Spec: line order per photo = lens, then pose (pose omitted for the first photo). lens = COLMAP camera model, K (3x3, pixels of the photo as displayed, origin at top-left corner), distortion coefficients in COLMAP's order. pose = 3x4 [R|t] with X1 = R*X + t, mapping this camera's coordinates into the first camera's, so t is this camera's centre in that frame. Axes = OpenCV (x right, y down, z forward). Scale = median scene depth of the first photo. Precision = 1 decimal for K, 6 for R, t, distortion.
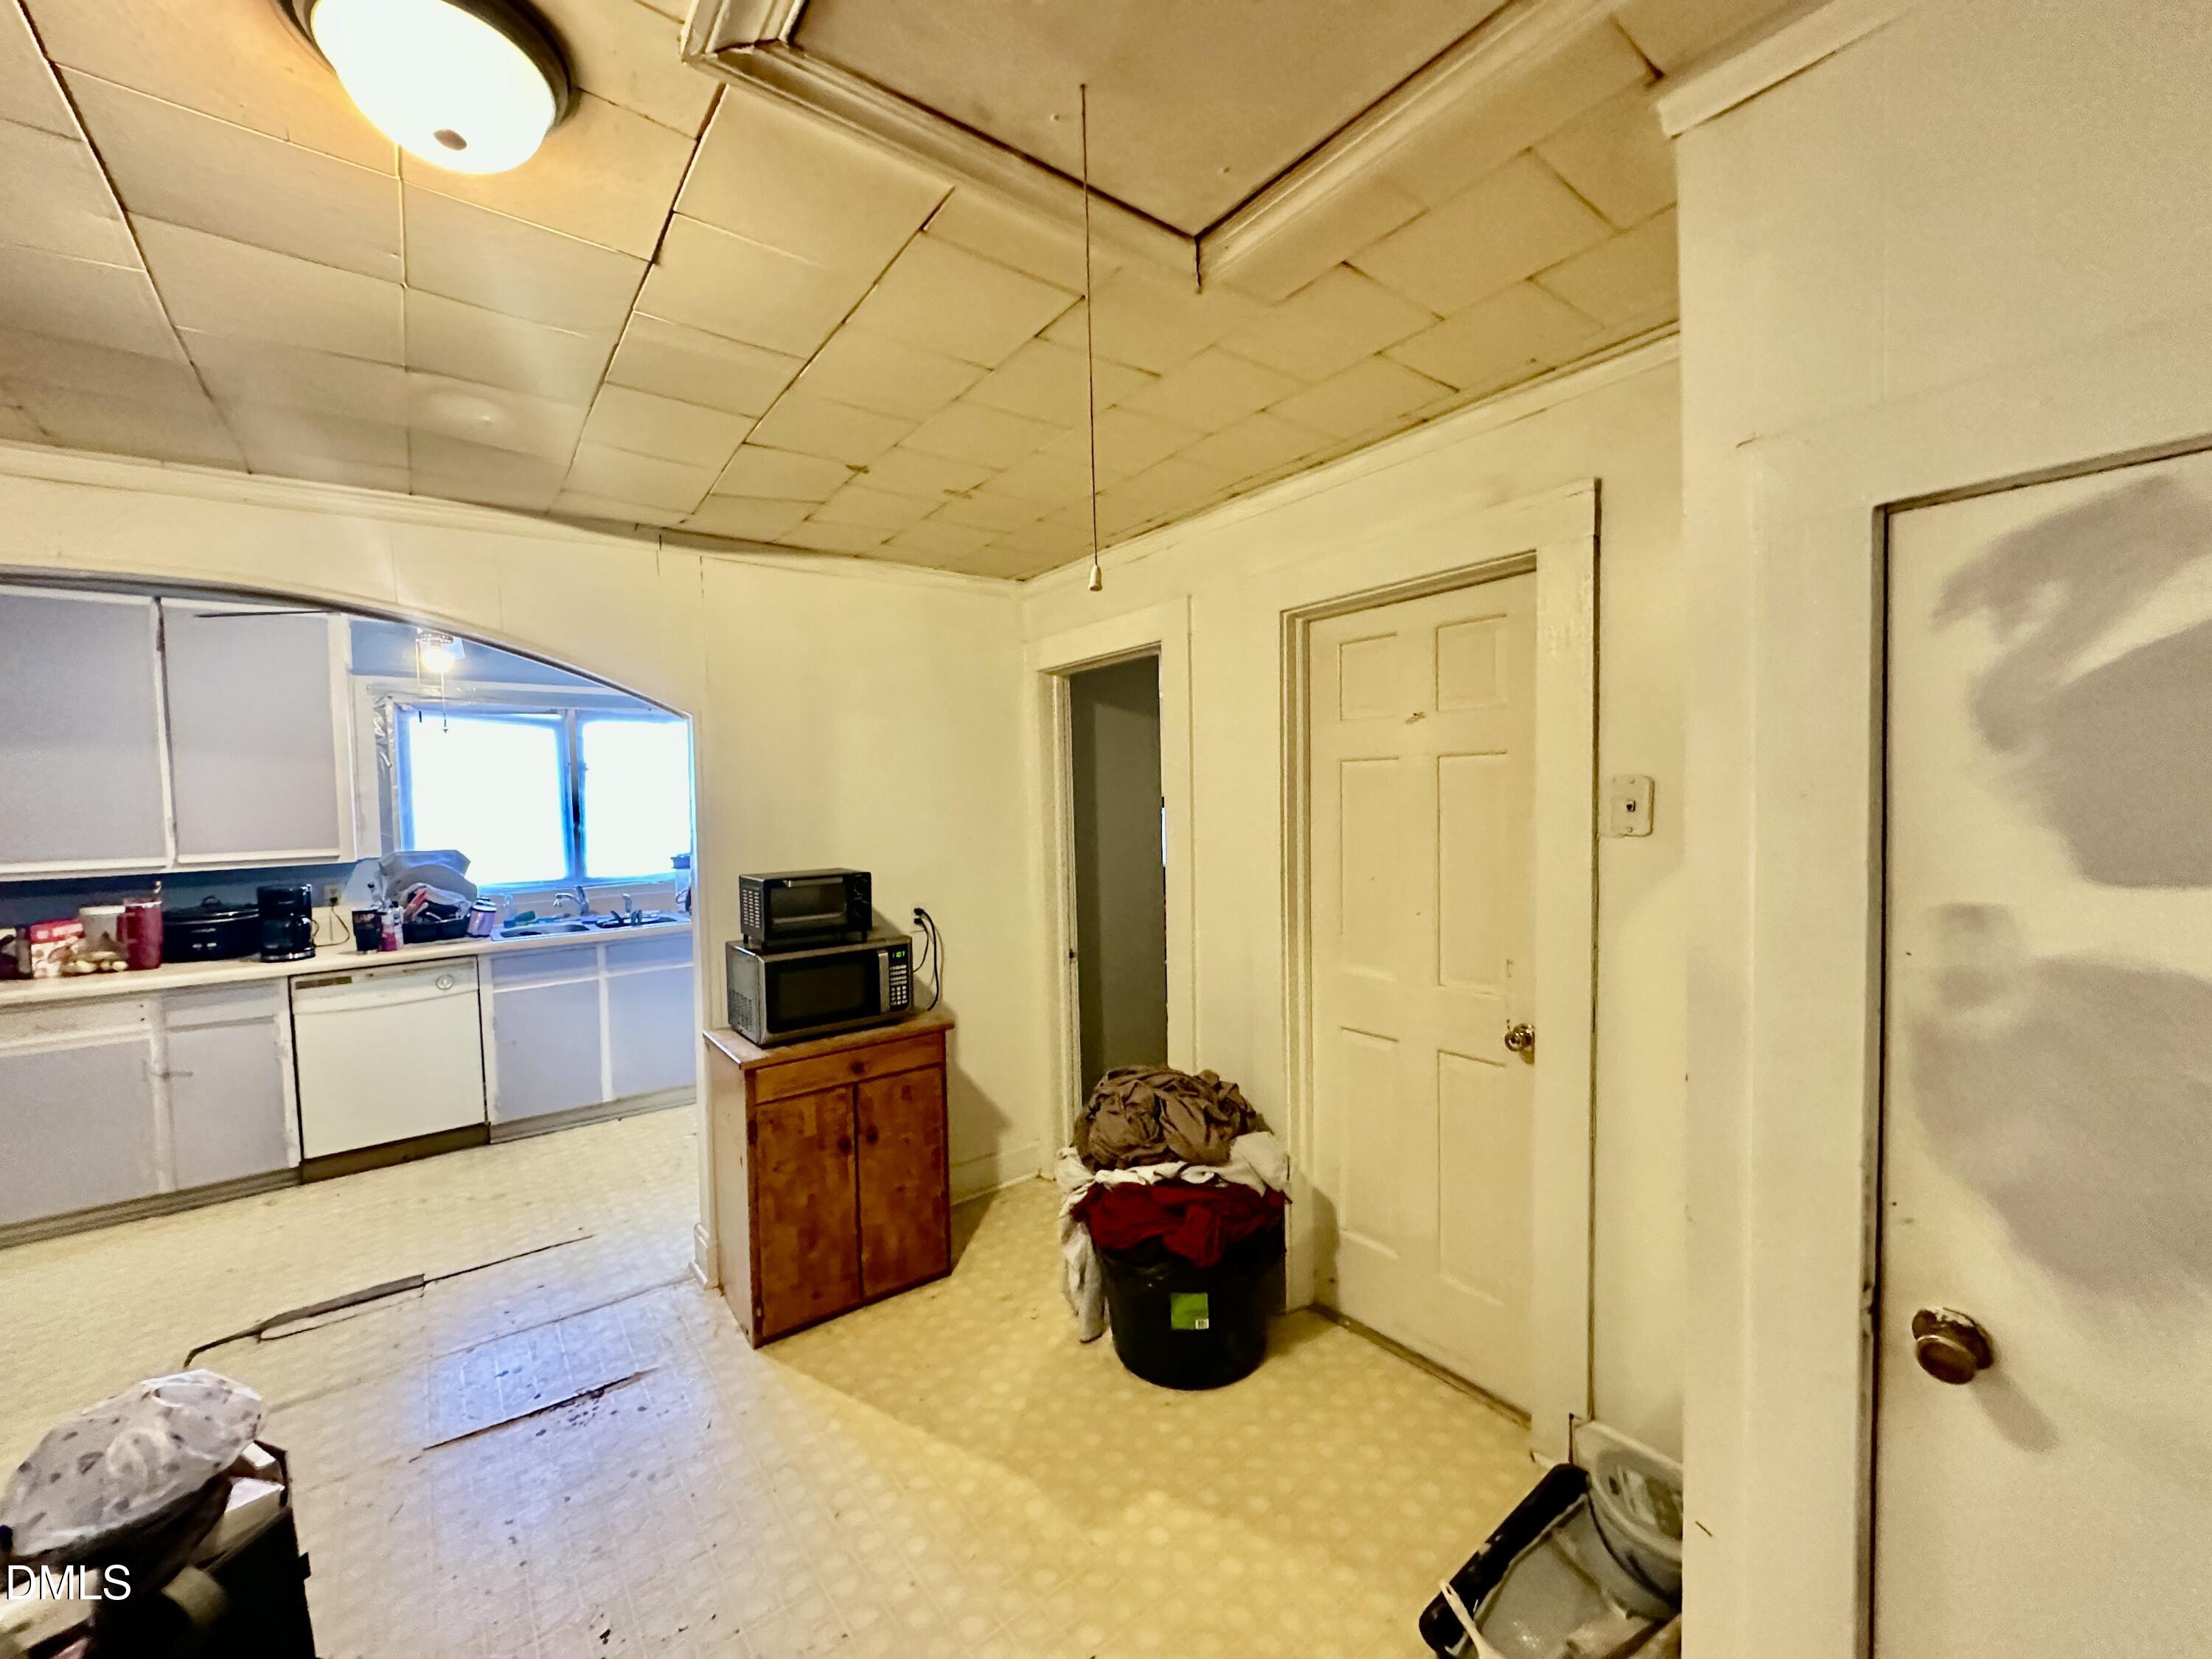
lens RADIAL K [[889.1, 0, 1095.5], [0, 889.1, 836.5], [0, 0, 1]] dist [0.008293, 0.001967]
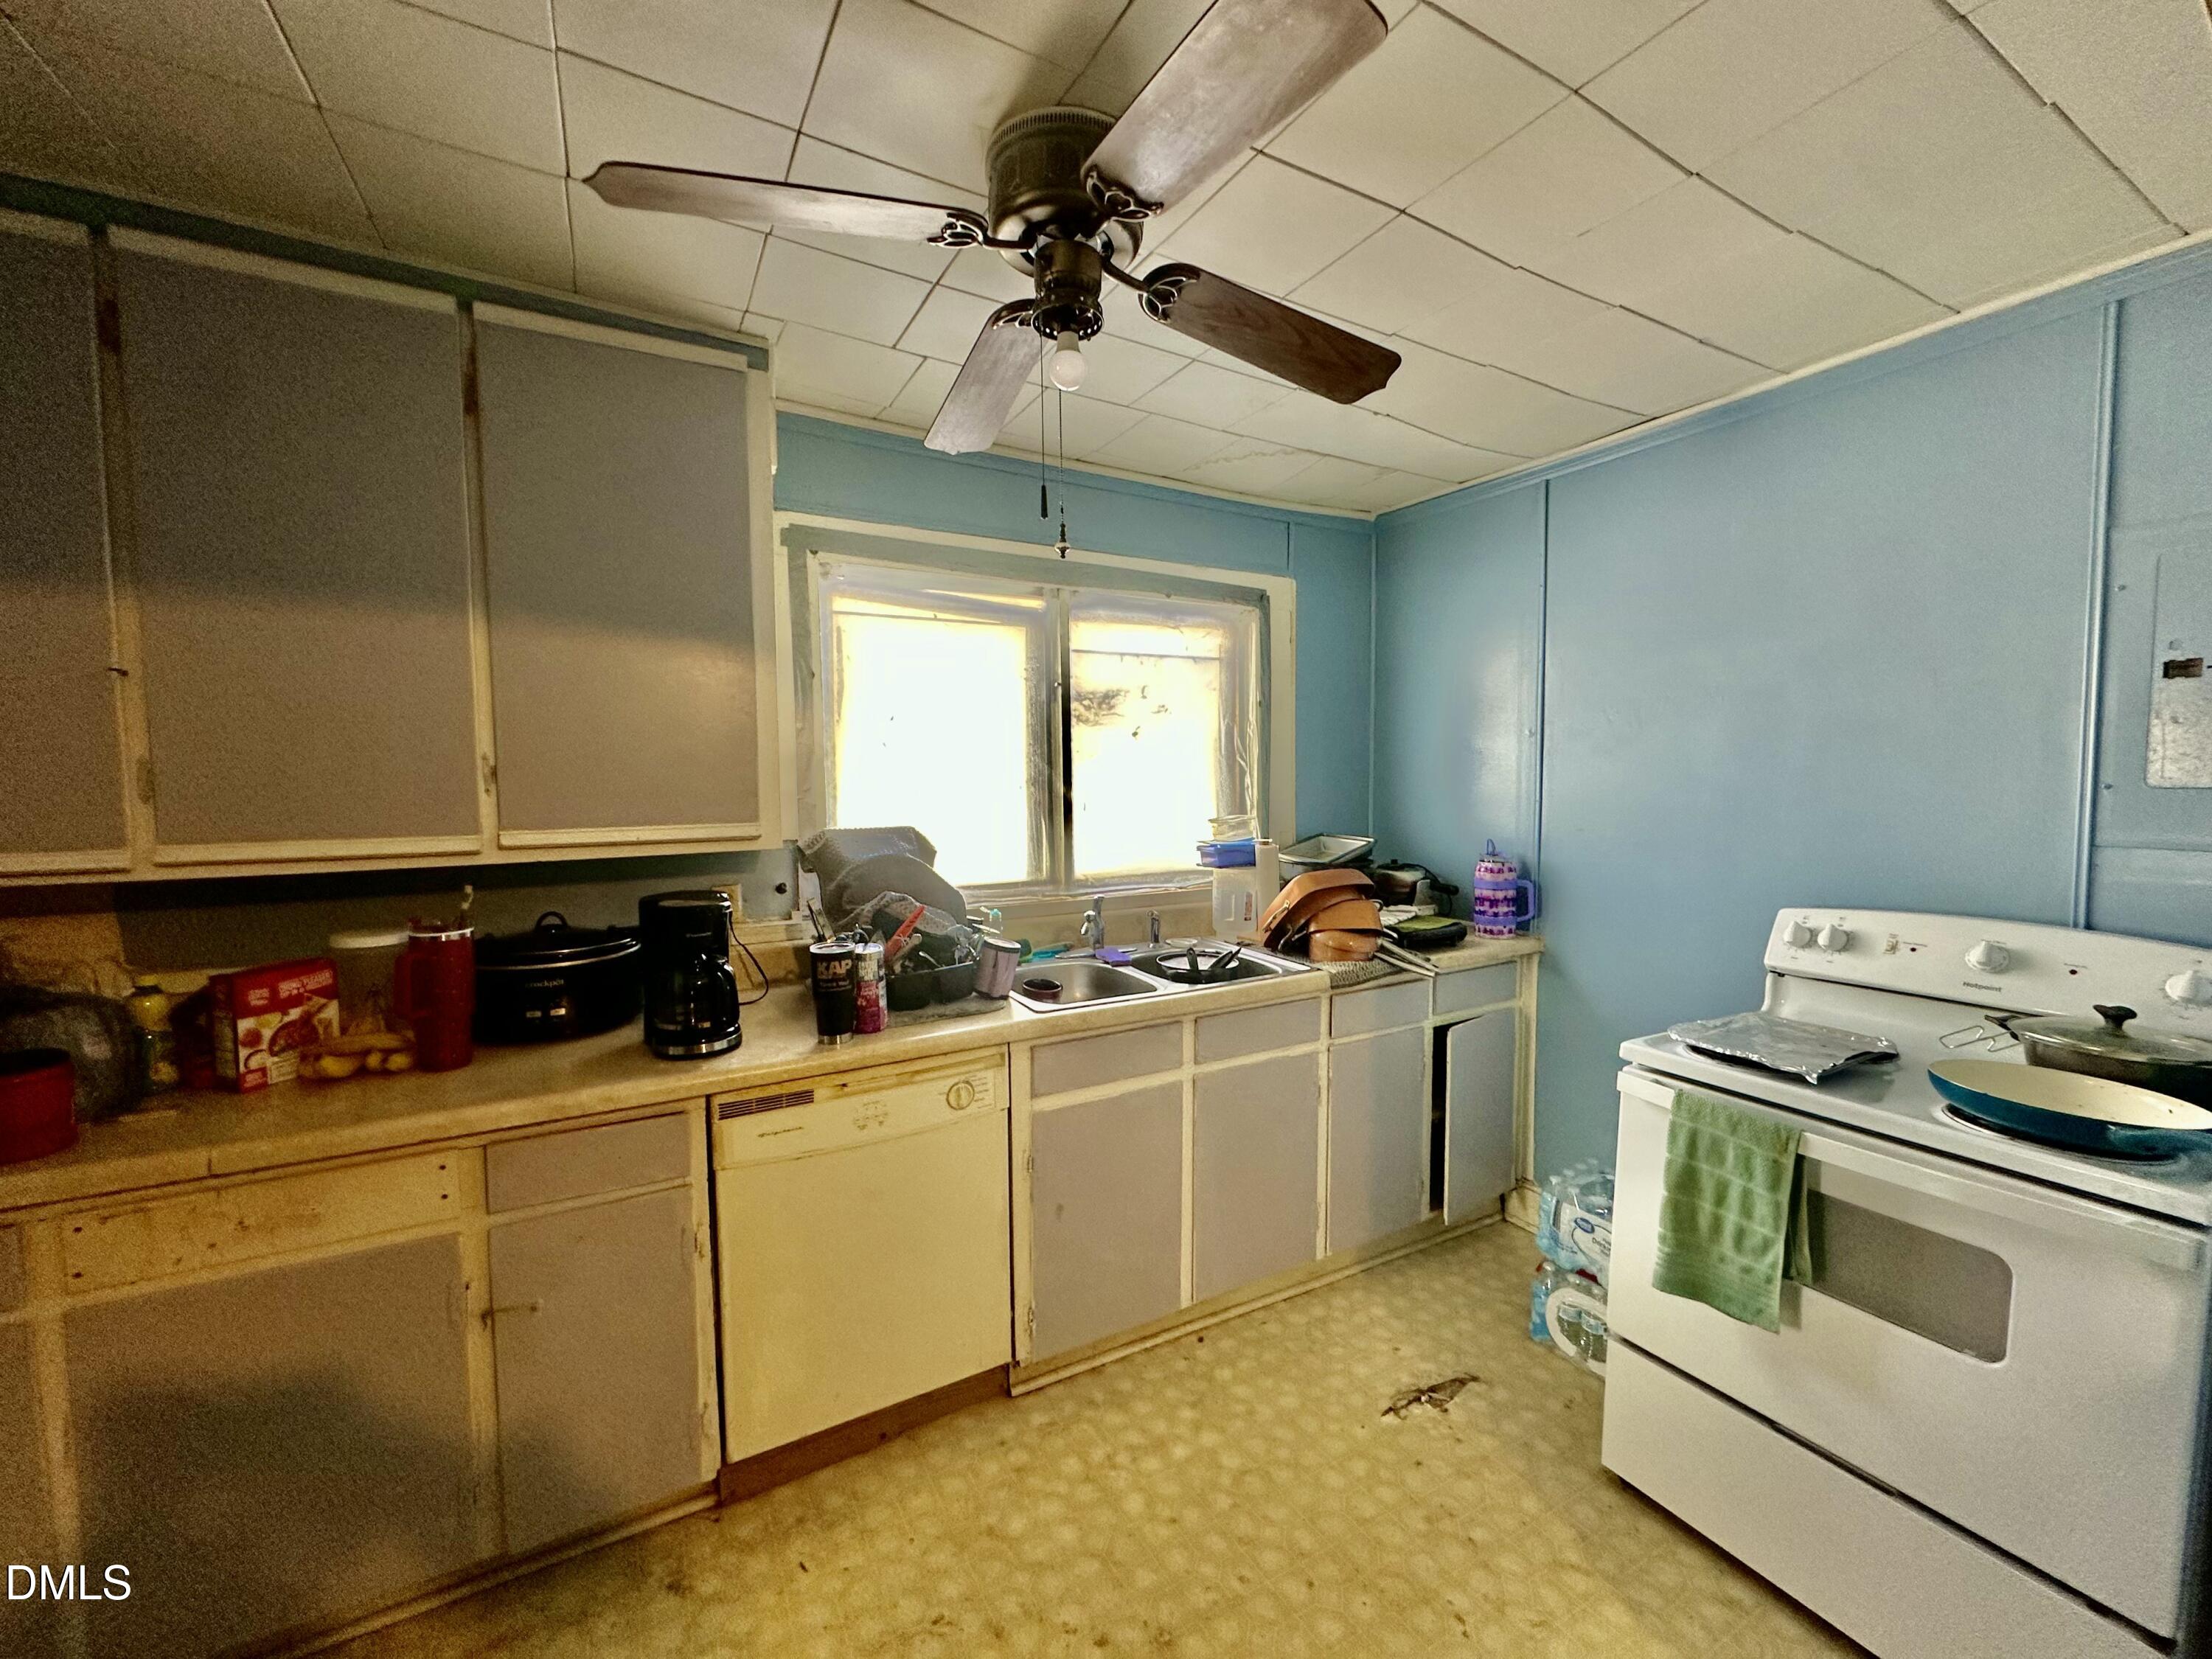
lens RADIAL K [[889.1, 0, 1120.7], [0, 889.1, 832.6], [0, 0, 1]] dist [0.008293, 0.001967]
pose [[0.990646, 0.027087, -0.133739, -0.604927], [-0.023586, 0.999338, 0.027693, -0.000230], [0.134400, -0.024279, 0.990630, 0.547606]]
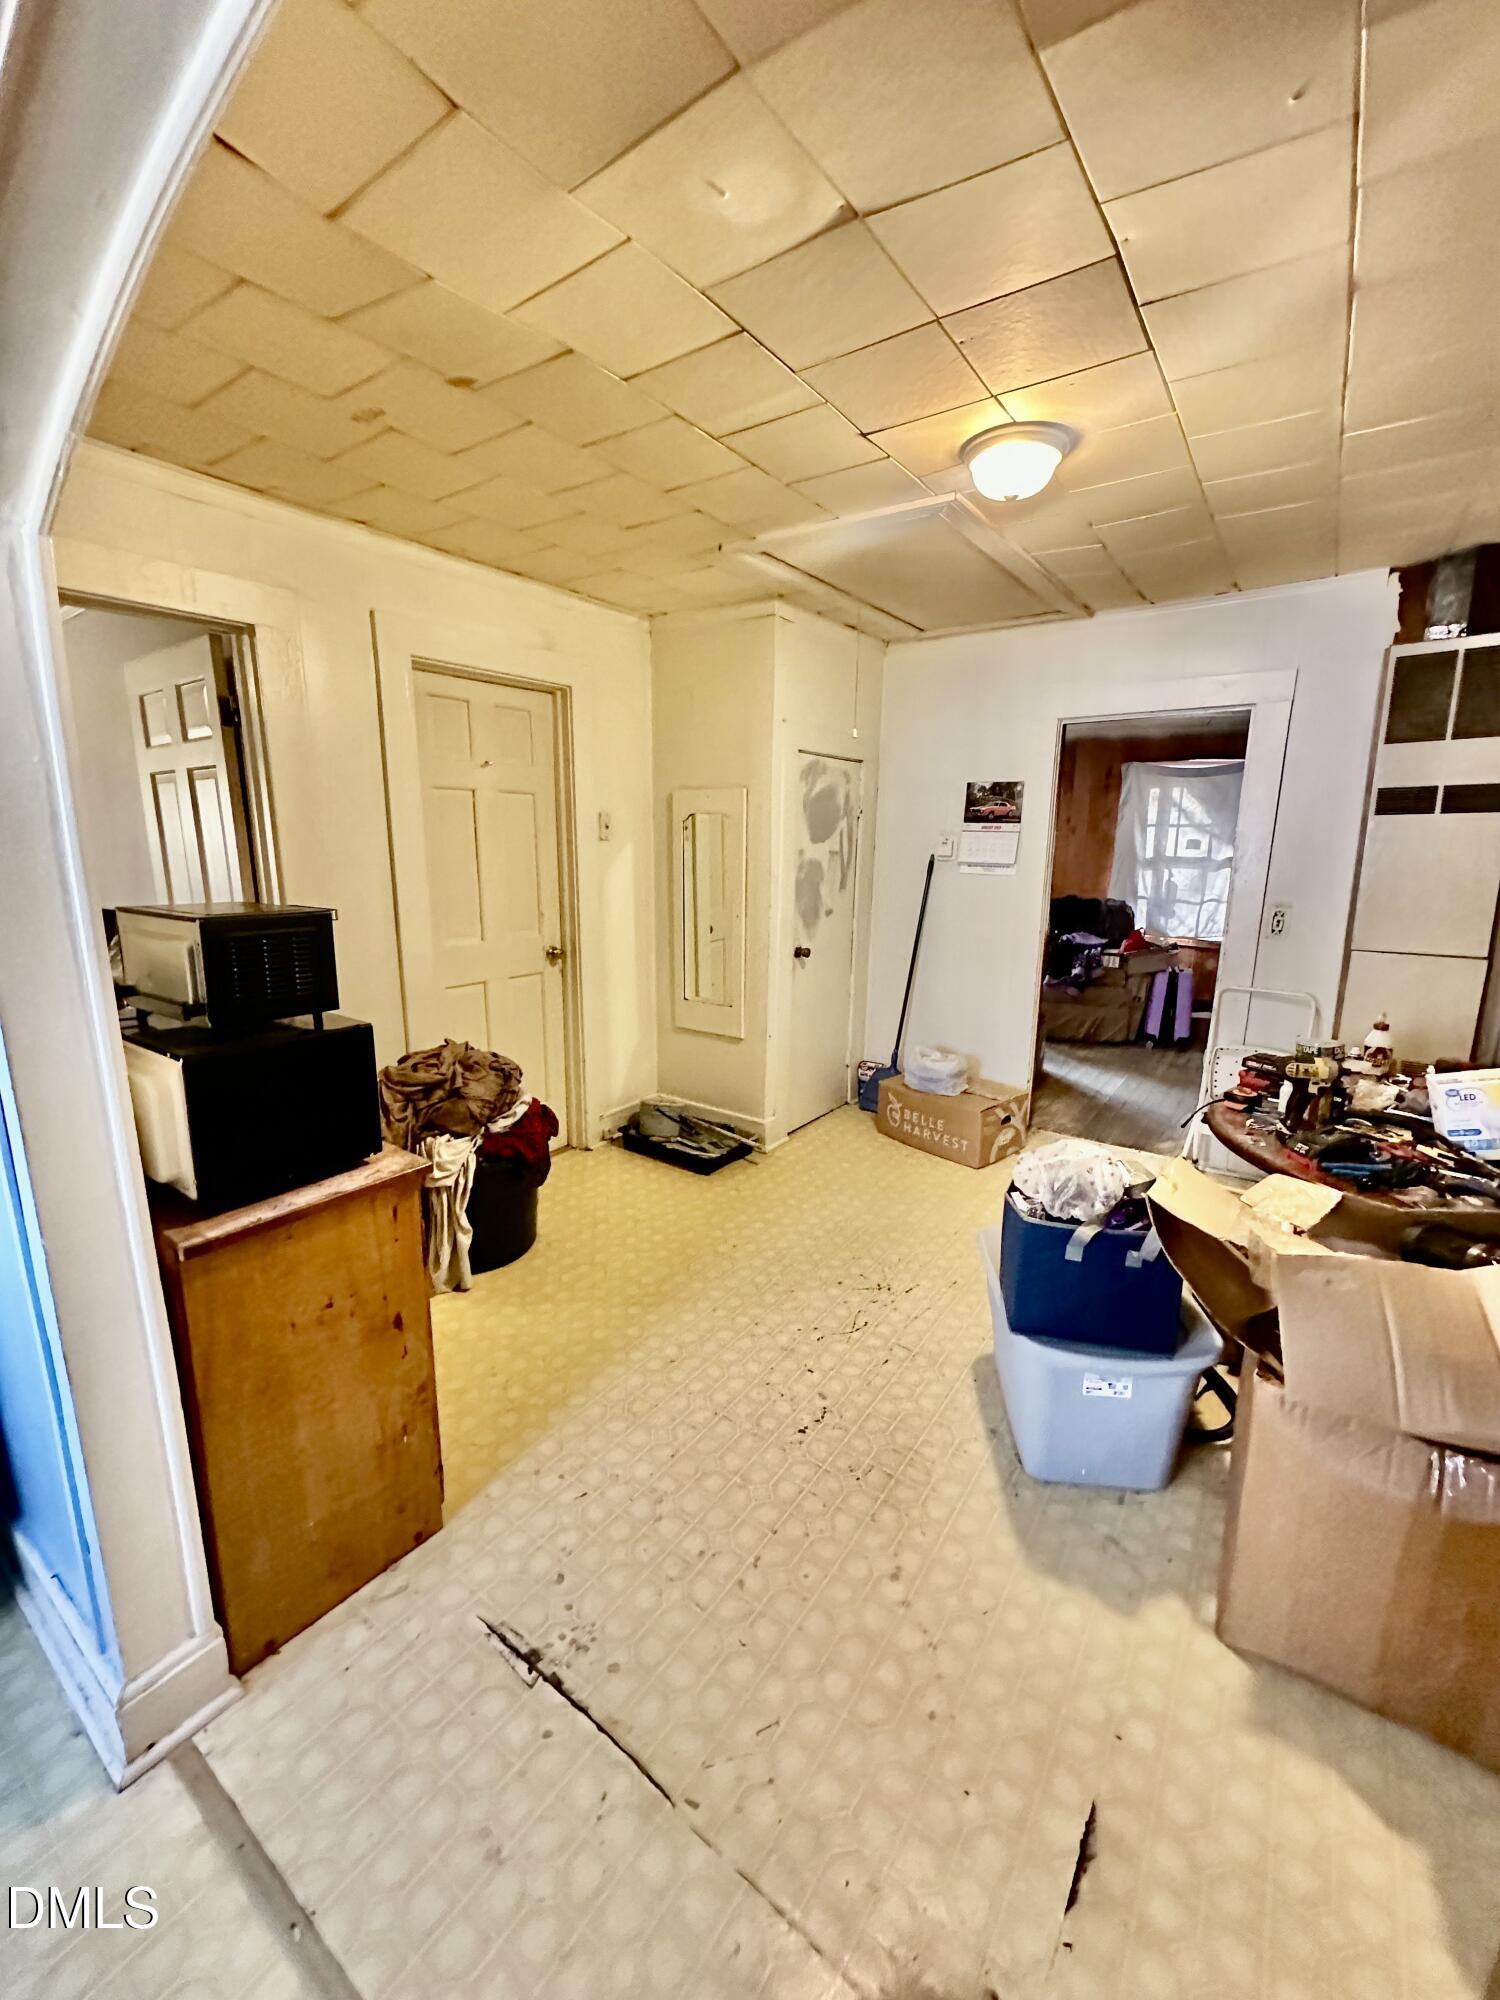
lens RADIAL K [[803.9, 0, 751.2], [0, 803.9, 999.3], [0, 0, 1]] dist [0.008293, 0.001967]
pose [[-0.302199, -0.176568, 0.936749, -1.412749], [0.034229, 0.980052, 0.195773, 0.010761], [-0.952630, 0.091226, -0.290127, 1.247862]]
